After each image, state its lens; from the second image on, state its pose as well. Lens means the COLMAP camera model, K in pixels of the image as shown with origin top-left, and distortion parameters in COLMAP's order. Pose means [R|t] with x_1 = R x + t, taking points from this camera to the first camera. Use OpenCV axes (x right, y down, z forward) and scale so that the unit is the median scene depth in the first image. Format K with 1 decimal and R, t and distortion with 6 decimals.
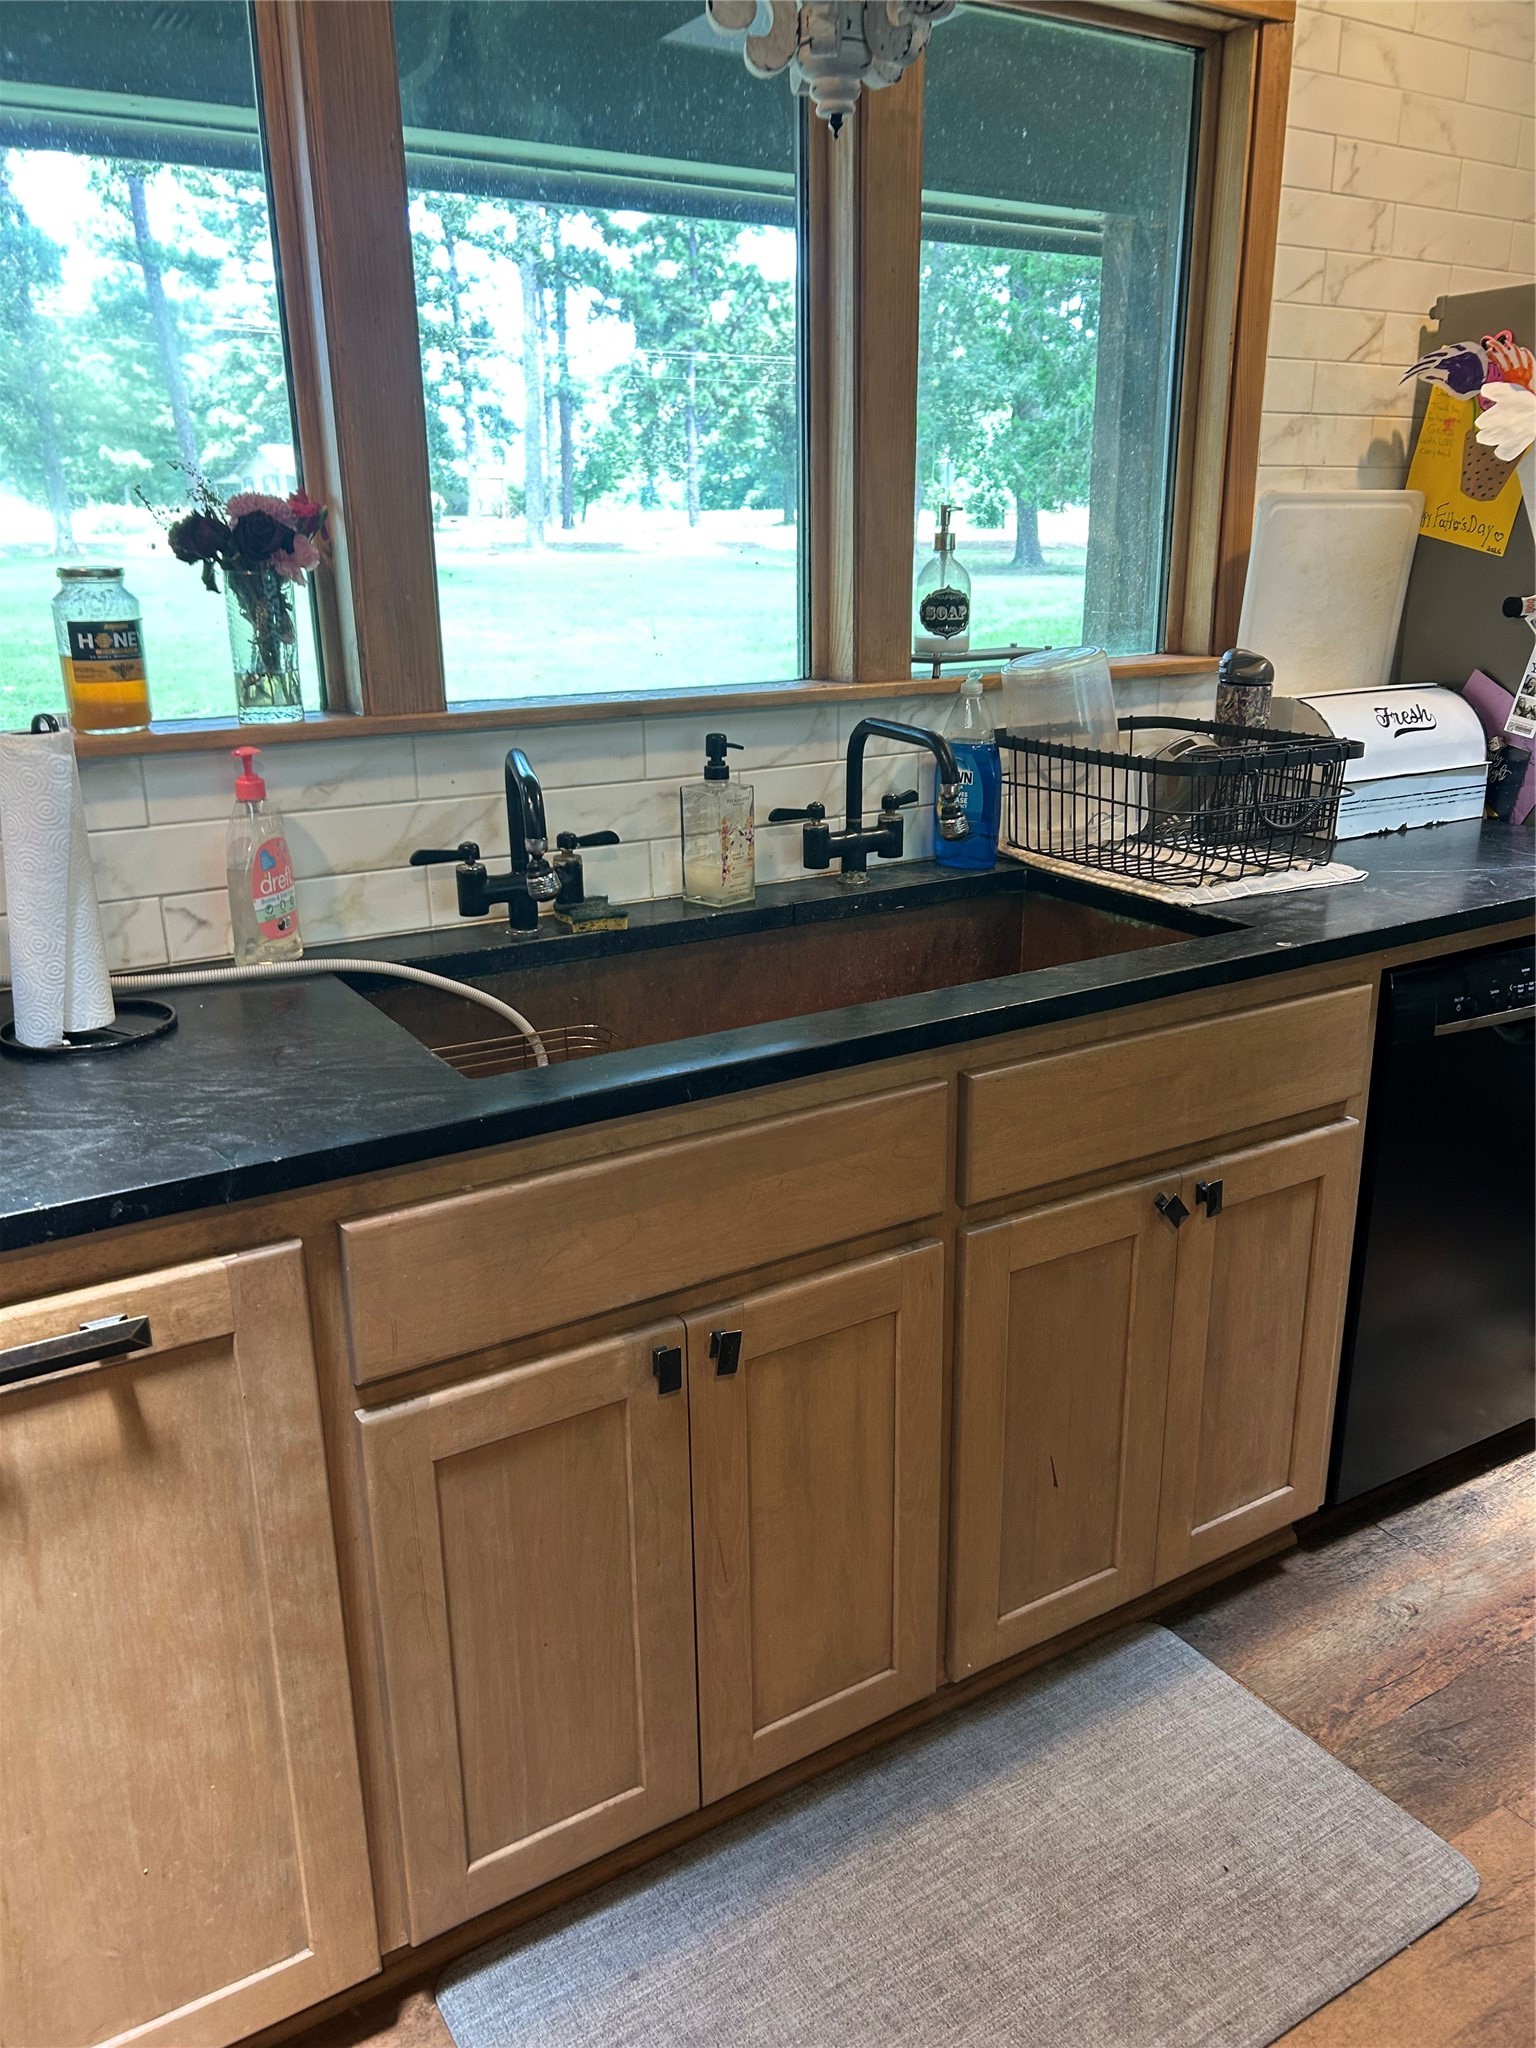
lens RADIAL K [[1528.5, 0, 769.2], [0, 1528.5, 1019.5], [0, 0, 1]] dist [0.036965, -0.024265]
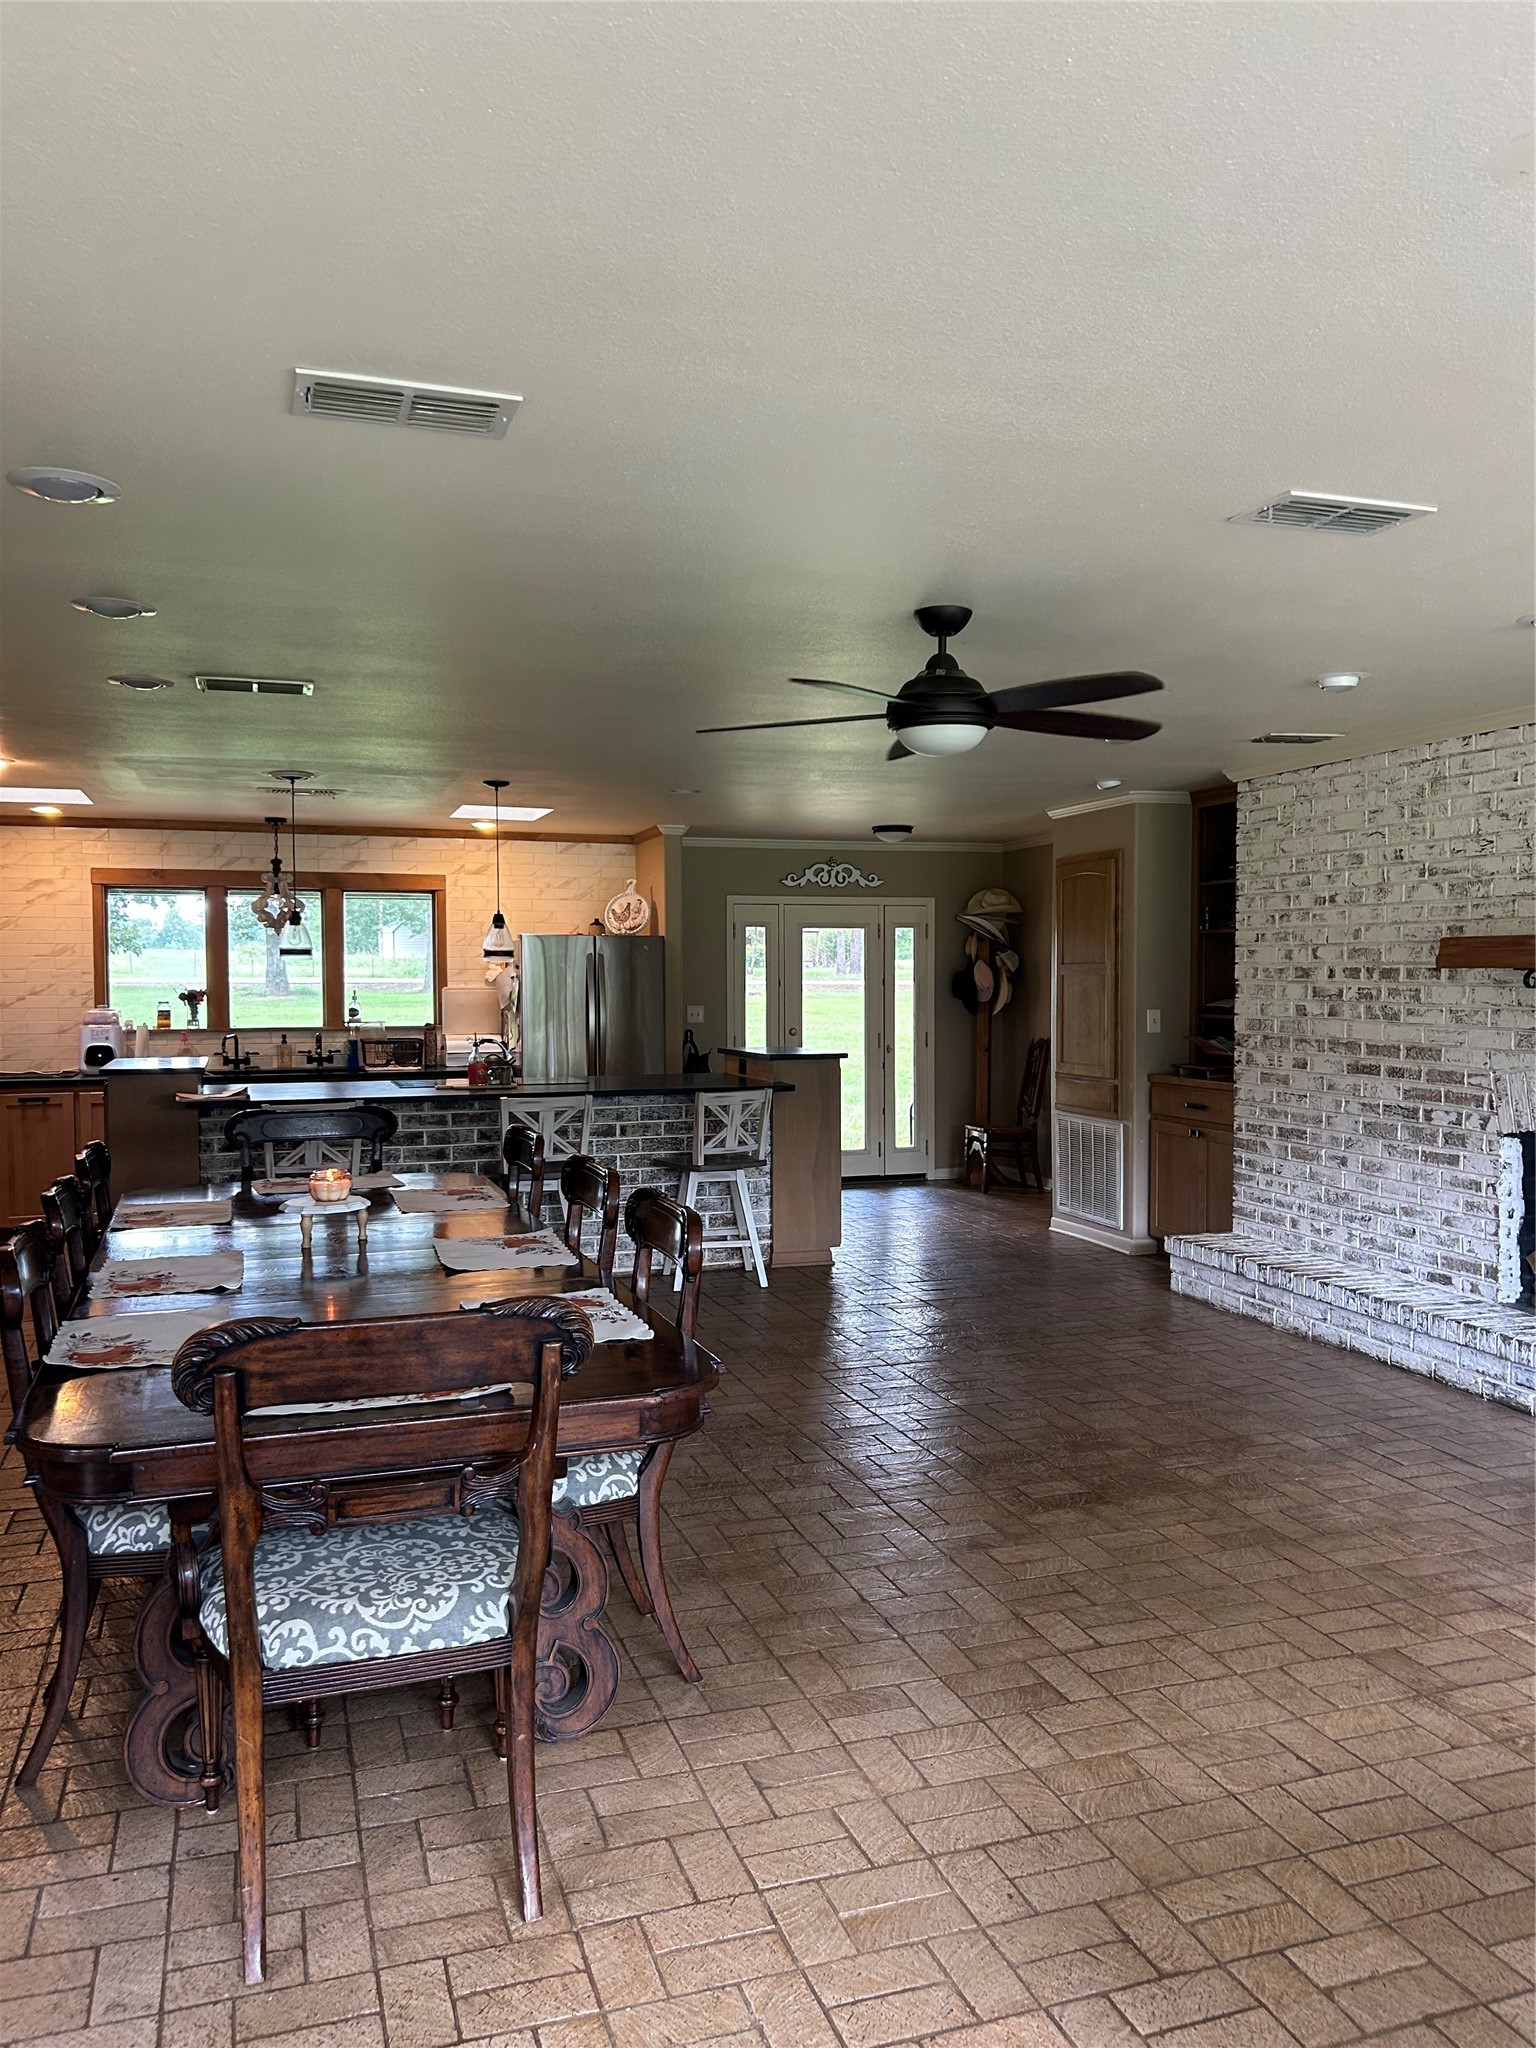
lens RADIAL K [[1528.5, 0, 777.1], [0, 1528.5, 1030.6], [0, 0, 1]] dist [0.036965, -0.024265]
pose [[0.977428, 0.015241, -0.210718, 2.683009], [-0.070776, 0.963383, -0.258619, 1.013800], [0.199060, 0.267695, 0.942716, -3.508191]]
